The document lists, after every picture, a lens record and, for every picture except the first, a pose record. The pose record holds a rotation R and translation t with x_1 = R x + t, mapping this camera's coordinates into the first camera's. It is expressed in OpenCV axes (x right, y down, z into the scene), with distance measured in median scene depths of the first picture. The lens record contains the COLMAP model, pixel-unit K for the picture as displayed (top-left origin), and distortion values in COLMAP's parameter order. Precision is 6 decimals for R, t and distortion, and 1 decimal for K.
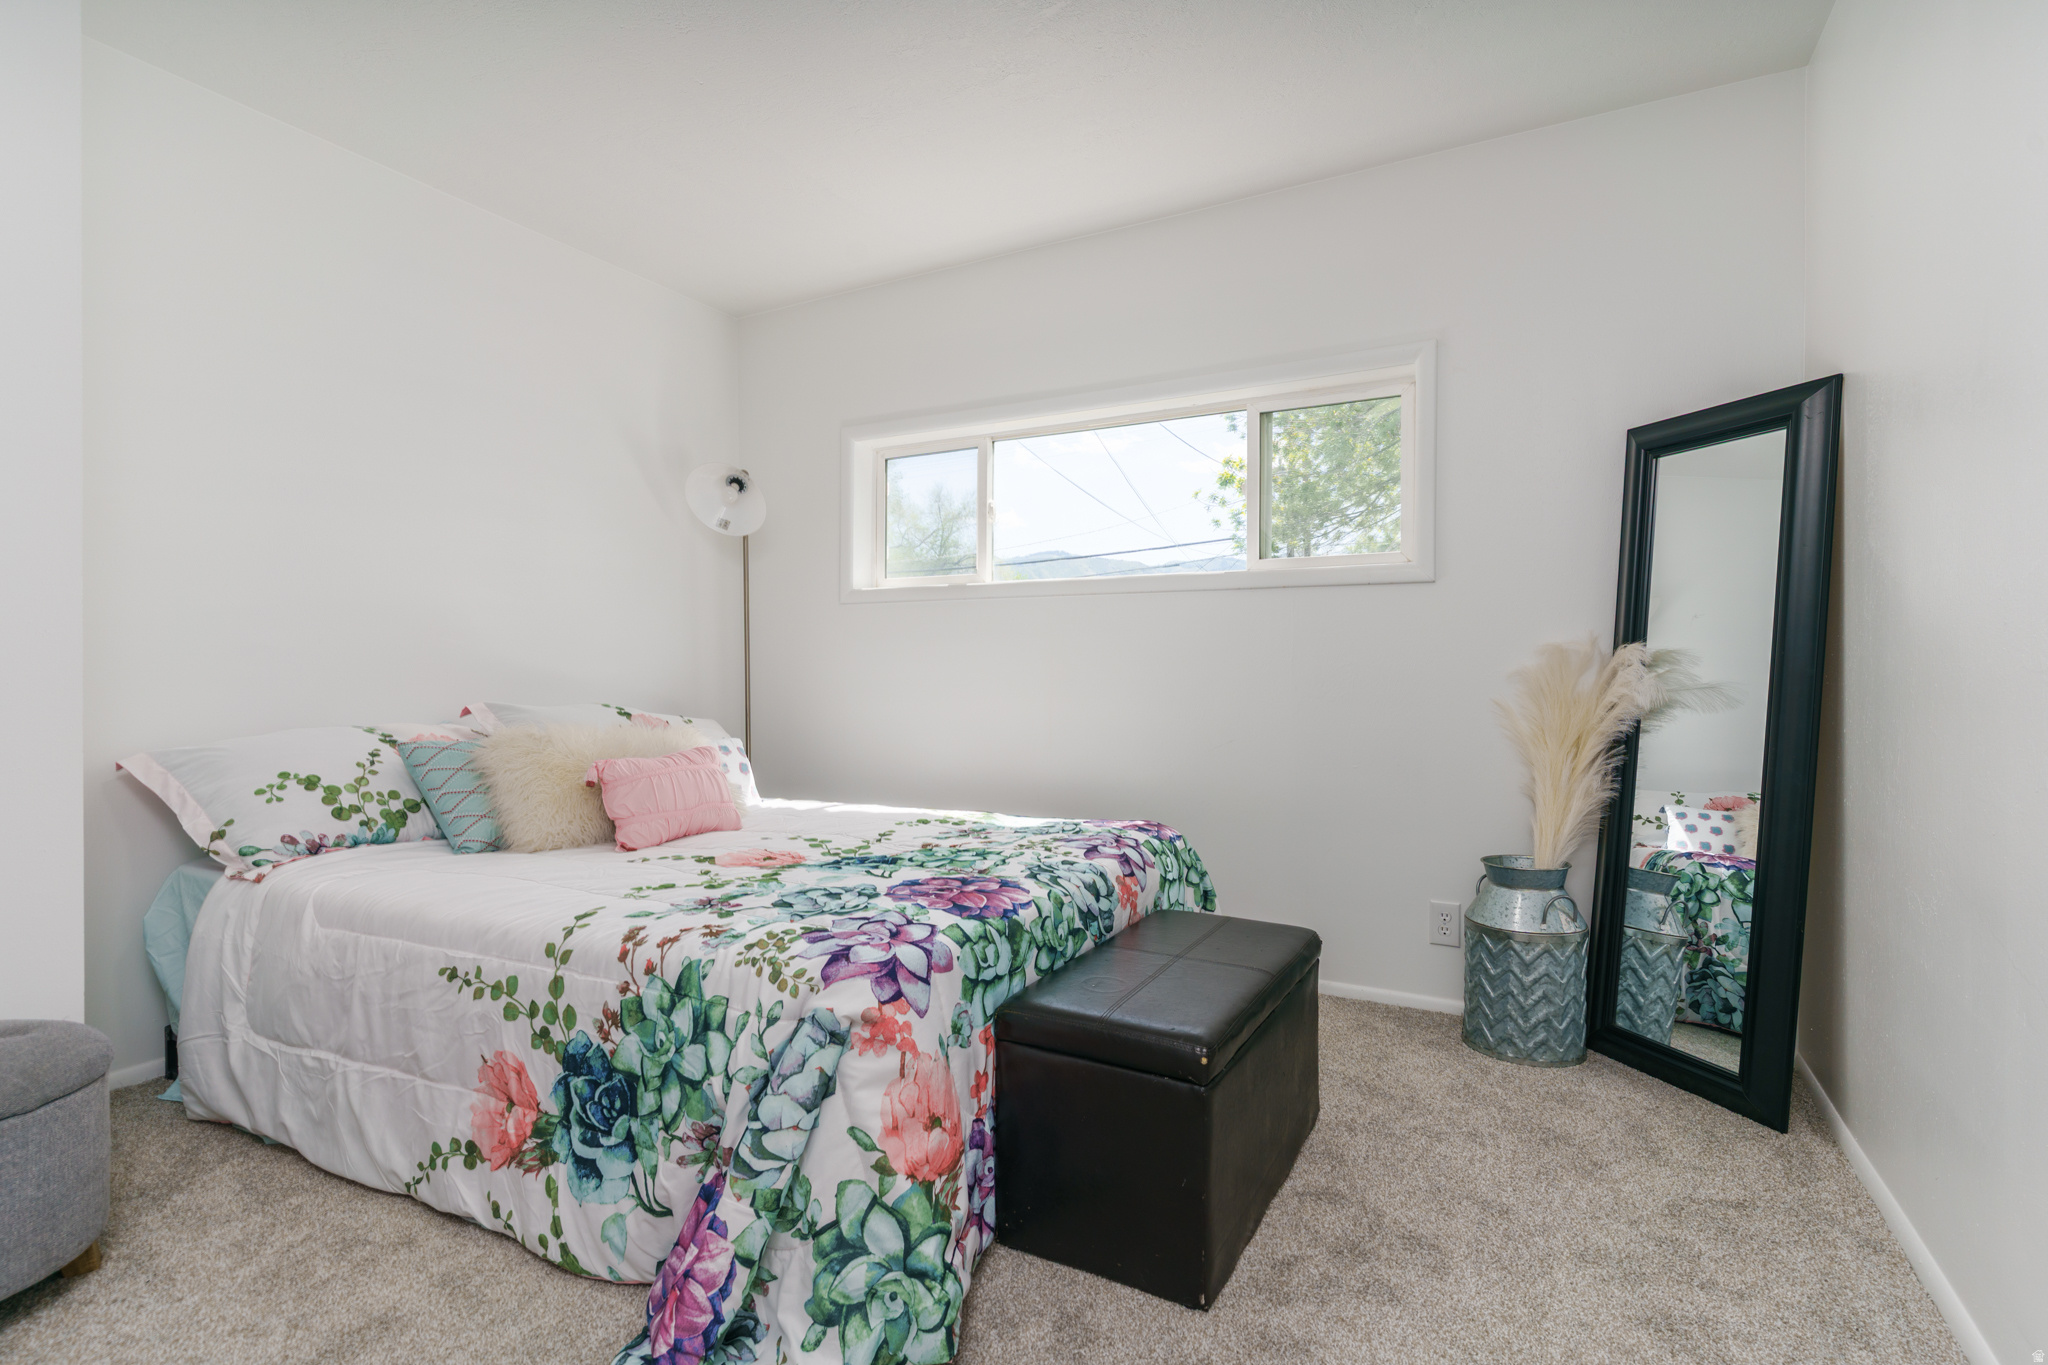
lens RADIAL K [[979.8, 0, 1024.0], [0, 979.8, 675.9], [0, 0, 1]] dist [0.001236, 0.000099]
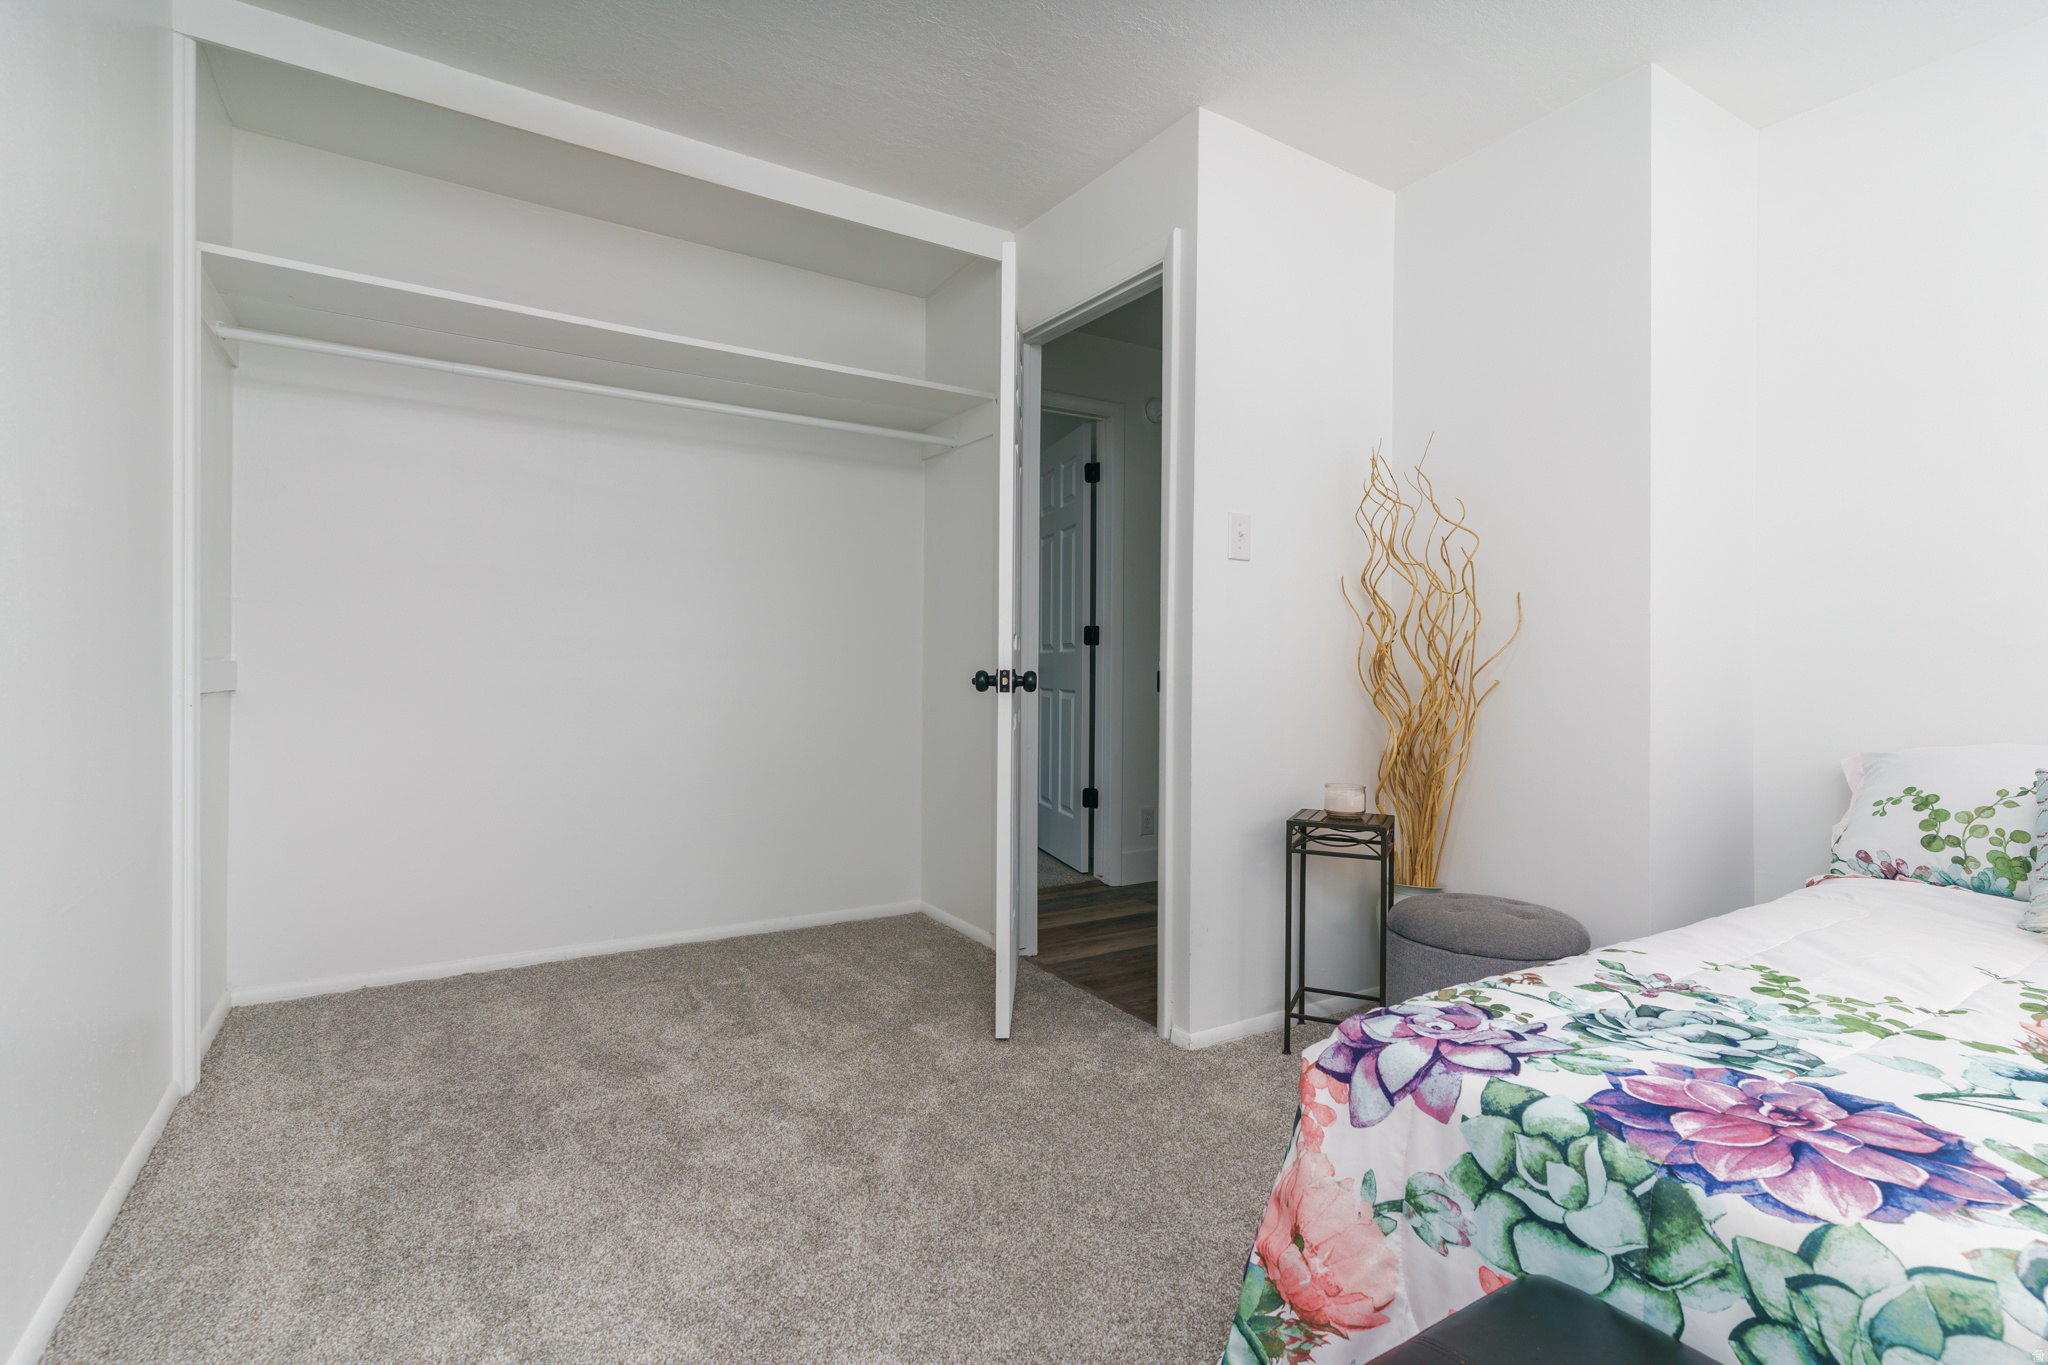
lens RADIAL K [[979.8, 0, 1022.3], [0, 979.8, 679.2], [0, 0, 1]] dist [0.001236, 0.000099]
pose [[-0.499076, 0.000735, -0.866558, 0.554241], [-0.011282, 0.999909, 0.007346, 0.002039], [0.866485, 0.013442, -0.499022, 0.943290]]
